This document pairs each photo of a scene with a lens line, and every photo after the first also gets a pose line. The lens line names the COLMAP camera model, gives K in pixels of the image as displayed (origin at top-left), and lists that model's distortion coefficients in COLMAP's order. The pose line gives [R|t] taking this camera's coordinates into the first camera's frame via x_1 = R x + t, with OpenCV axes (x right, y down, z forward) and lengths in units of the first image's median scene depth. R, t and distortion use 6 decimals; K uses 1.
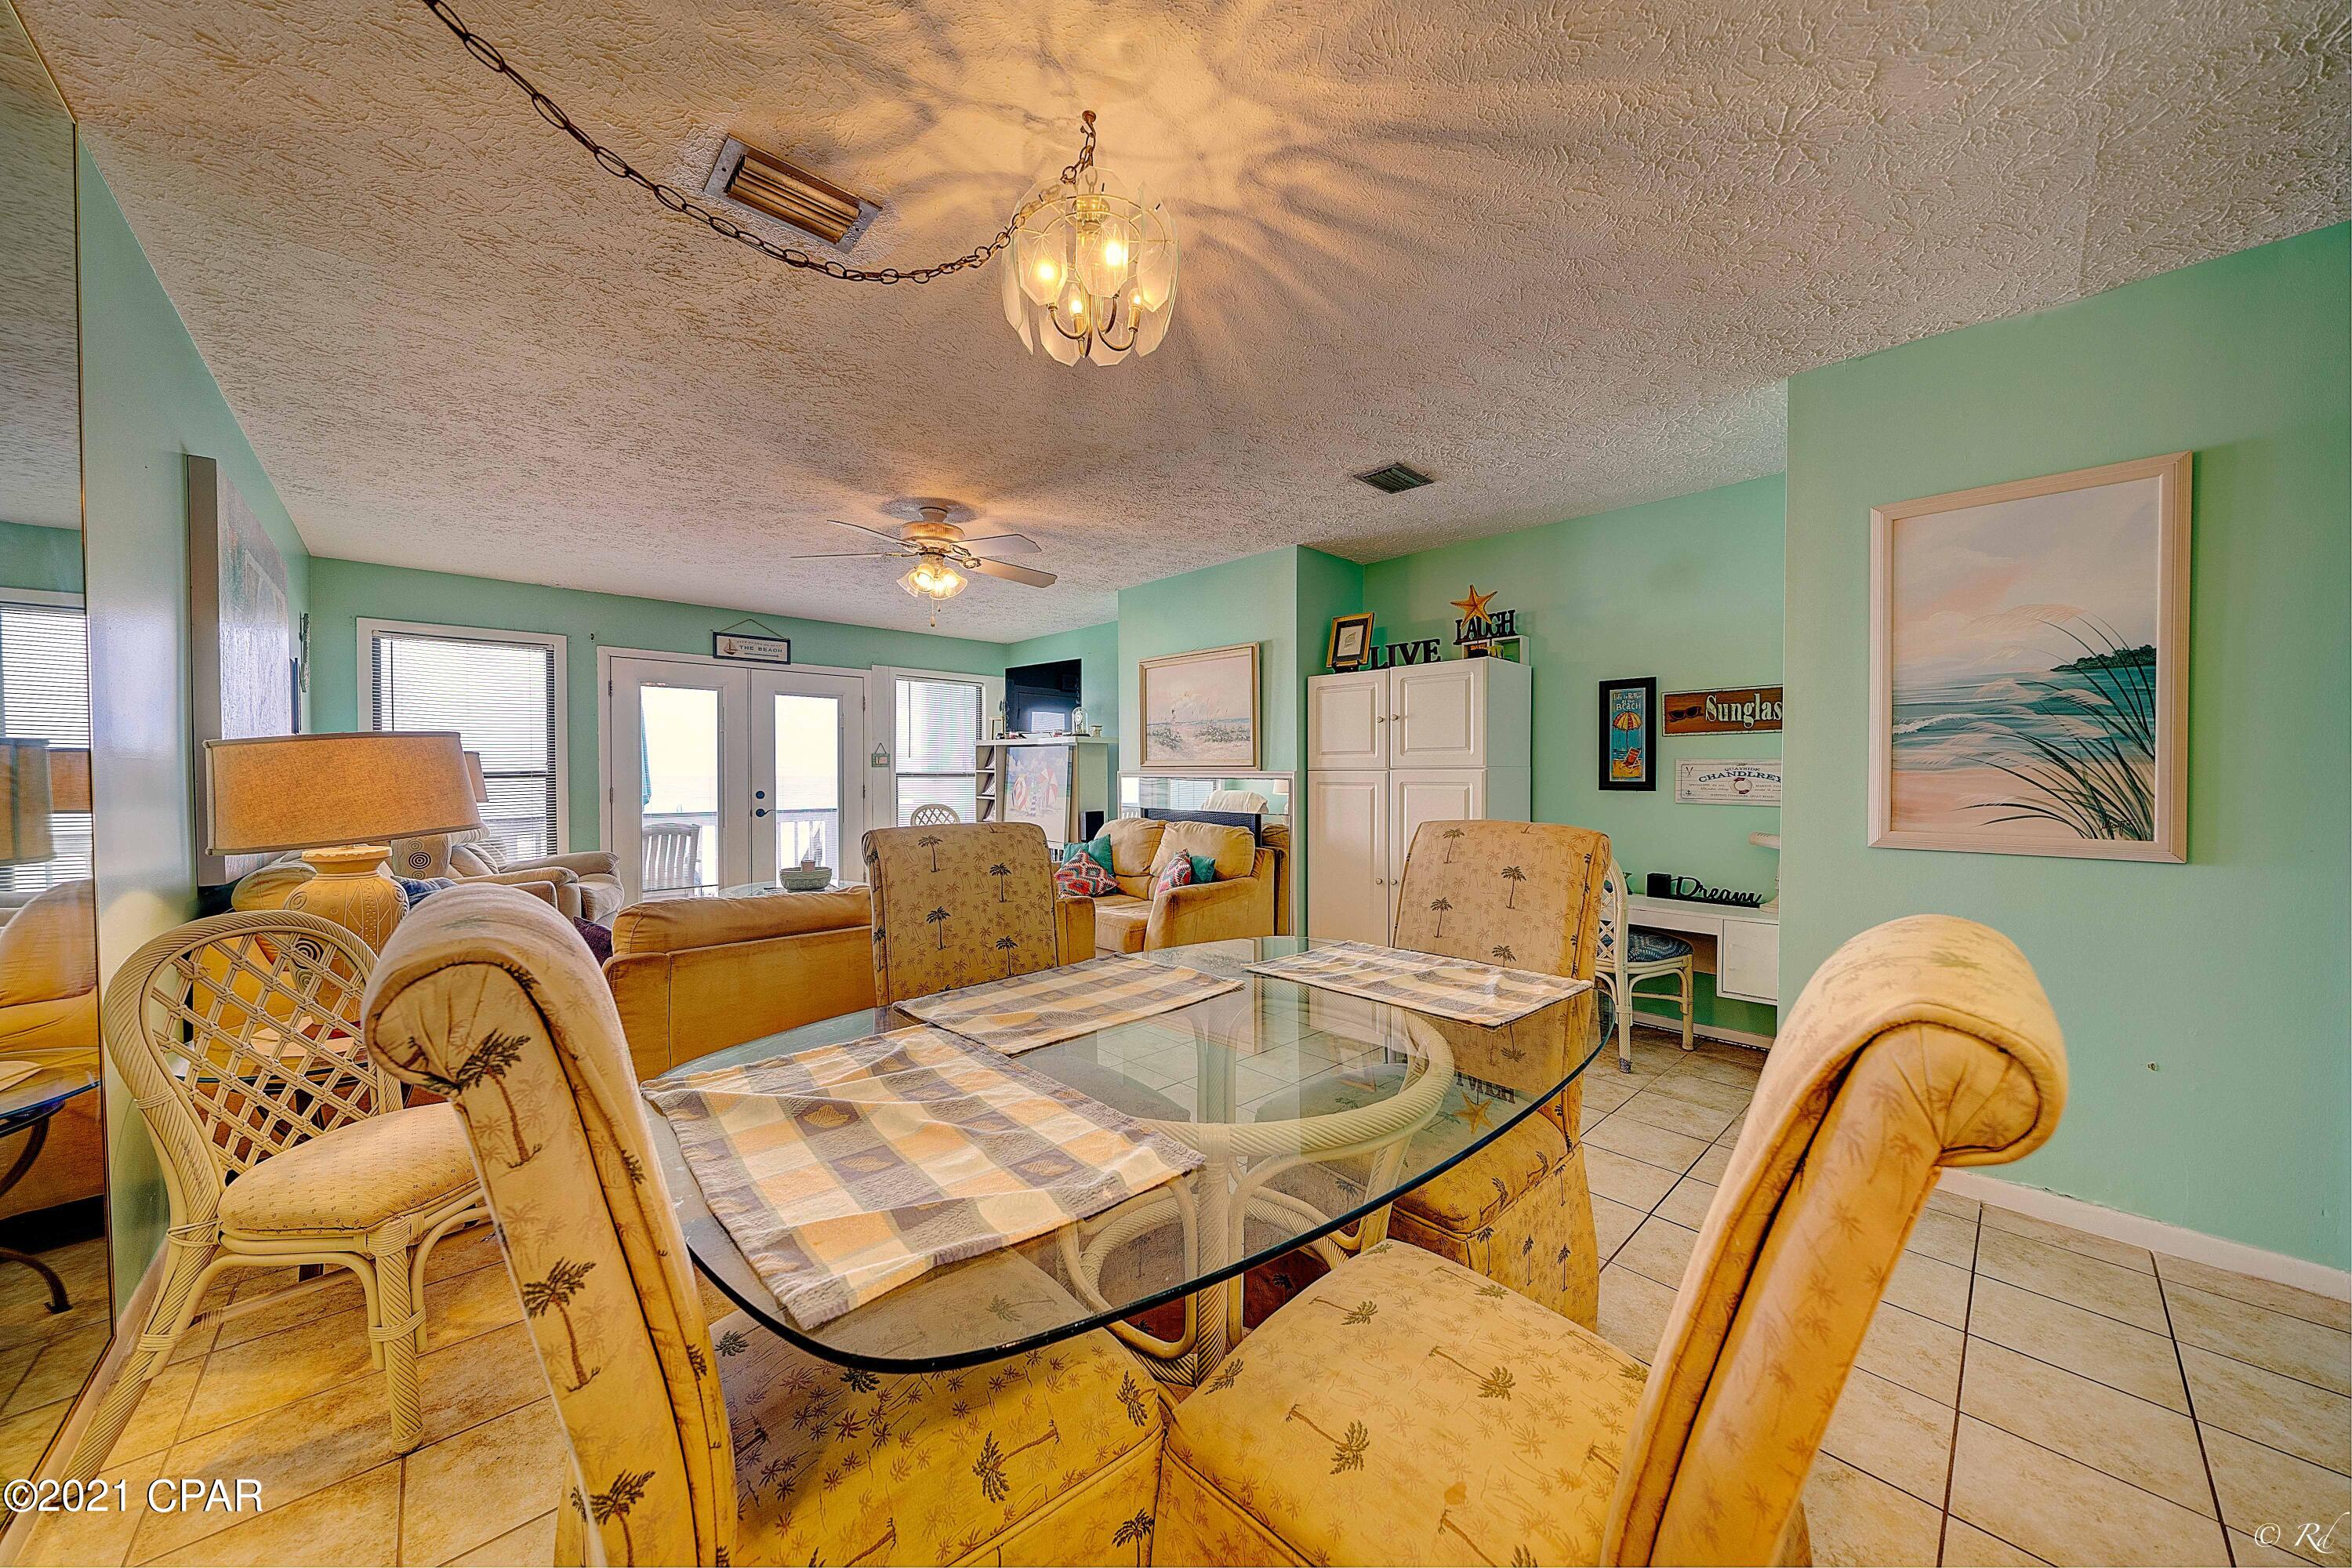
lens RADIAL K [[800.8, 0, 1174.5], [0, 800.8, 783.5], [0, 0, 1]] dist [-0.006072, -0.000315]
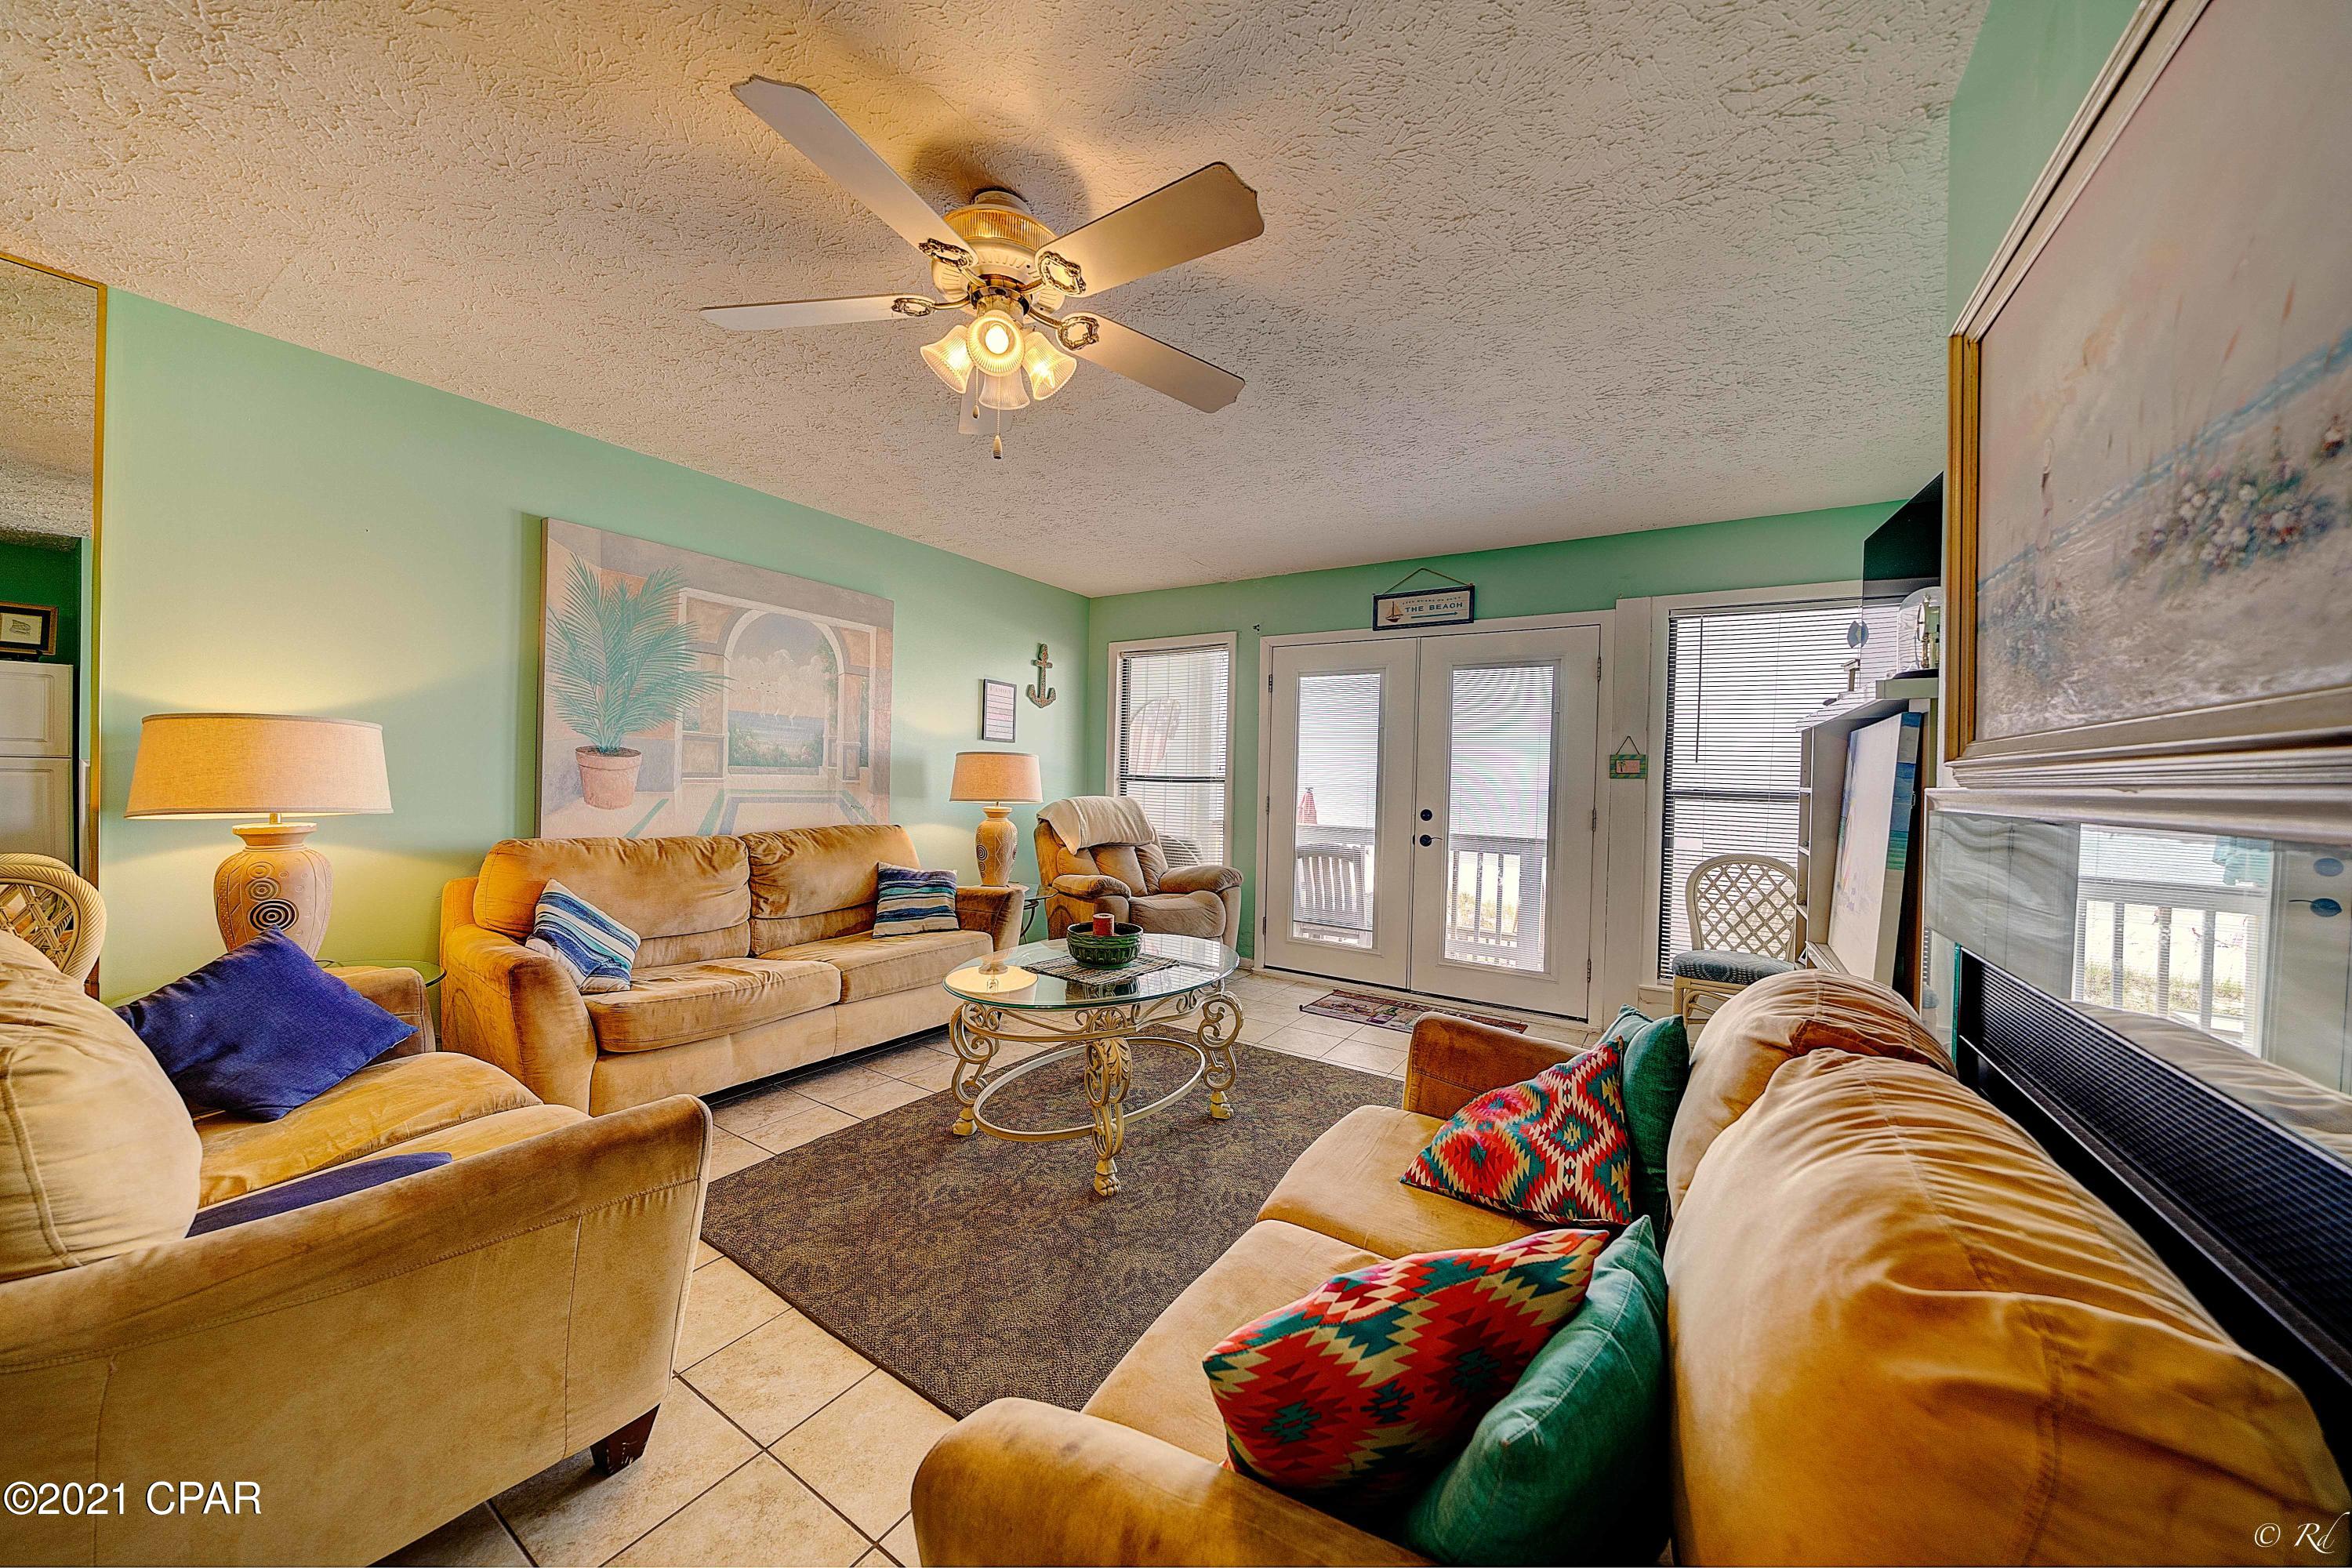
lens RADIAL K [[800.8, 0, 1174.5], [0, 800.8, 783.5], [0, 0, 1]] dist [-0.006072, -0.000315]
pose [[0.248879, 0.014759, -0.968422, 0.135013], [-0.038490, 0.999245, 0.005337, -0.010959], [0.967769, 0.035946, 0.249259, 0.764255]]
